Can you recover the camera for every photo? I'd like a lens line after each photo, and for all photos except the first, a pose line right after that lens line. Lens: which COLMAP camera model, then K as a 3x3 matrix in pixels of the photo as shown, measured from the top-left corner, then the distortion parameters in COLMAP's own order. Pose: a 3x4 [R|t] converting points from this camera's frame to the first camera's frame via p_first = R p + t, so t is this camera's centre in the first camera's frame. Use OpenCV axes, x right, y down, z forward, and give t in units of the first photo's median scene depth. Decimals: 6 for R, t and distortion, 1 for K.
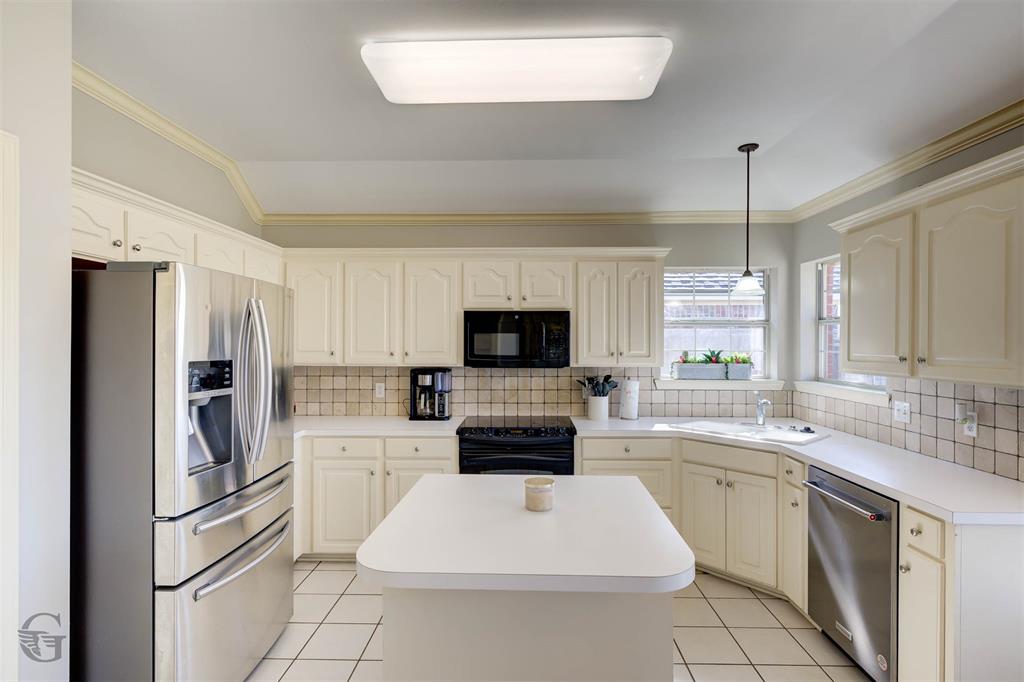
lens RADIAL K [[502.9, 0, 515.4], [0, 502.9, 343.2], [0, 0, 1]] dist [0.006671, -0.002125]
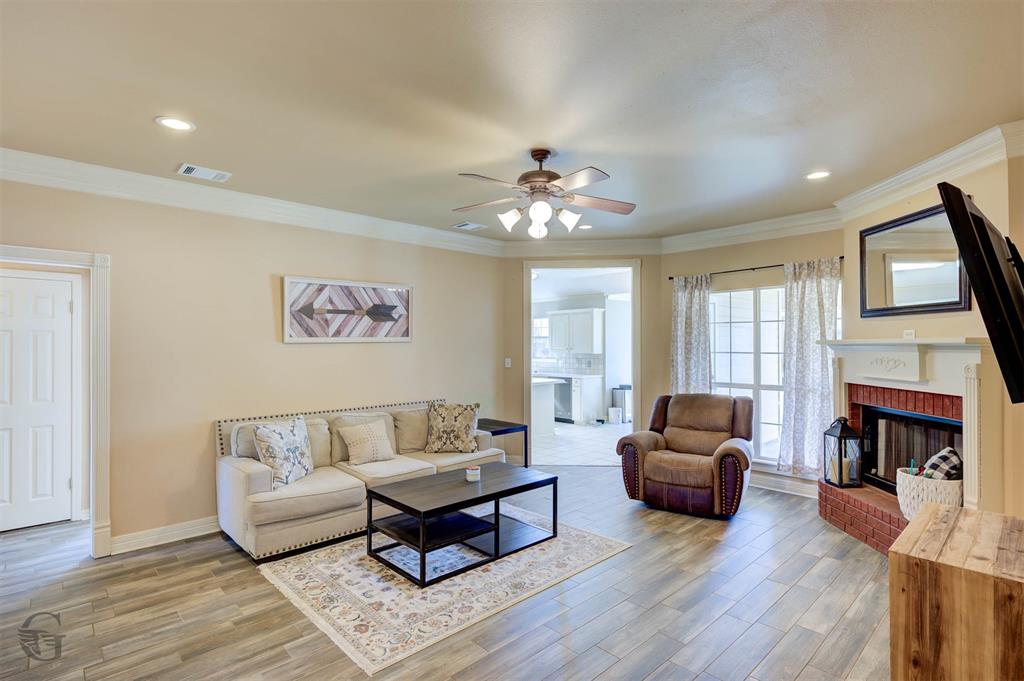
lens RADIAL K [[502.9, 0, 515.4], [0, 502.9, 342.7], [0, 0, 1]] dist [0.006671, -0.002125]
pose [[0.710431, -0.001236, 0.703766, -1.613683], [0.004365, 0.999987, -0.002650, -0.007480], [-0.703754, 0.004955, 0.710427, -1.092399]]
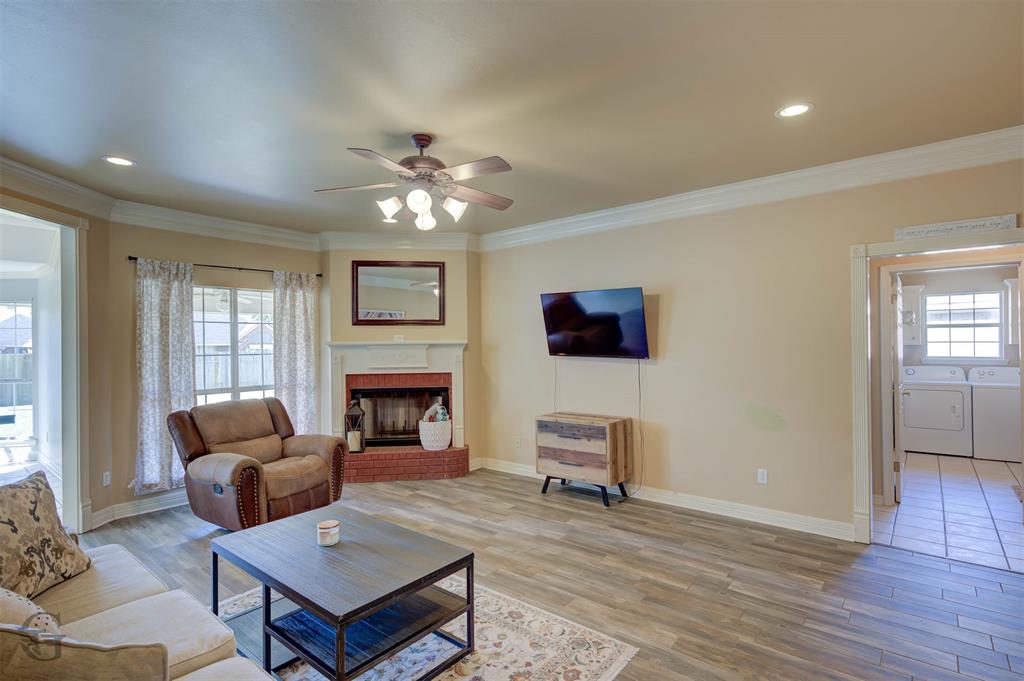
lens RADIAL K [[502.9, 0, 515.4], [0, 502.9, 342.7], [0, 0, 1]] dist [0.006671, -0.002125]
pose [[-0.787128, 0.008702, 0.616728, -1.588525], [0.009839, 0.999950, -0.001551, -0.003200], [-0.616711, 0.004847, -0.787175, 0.107533]]
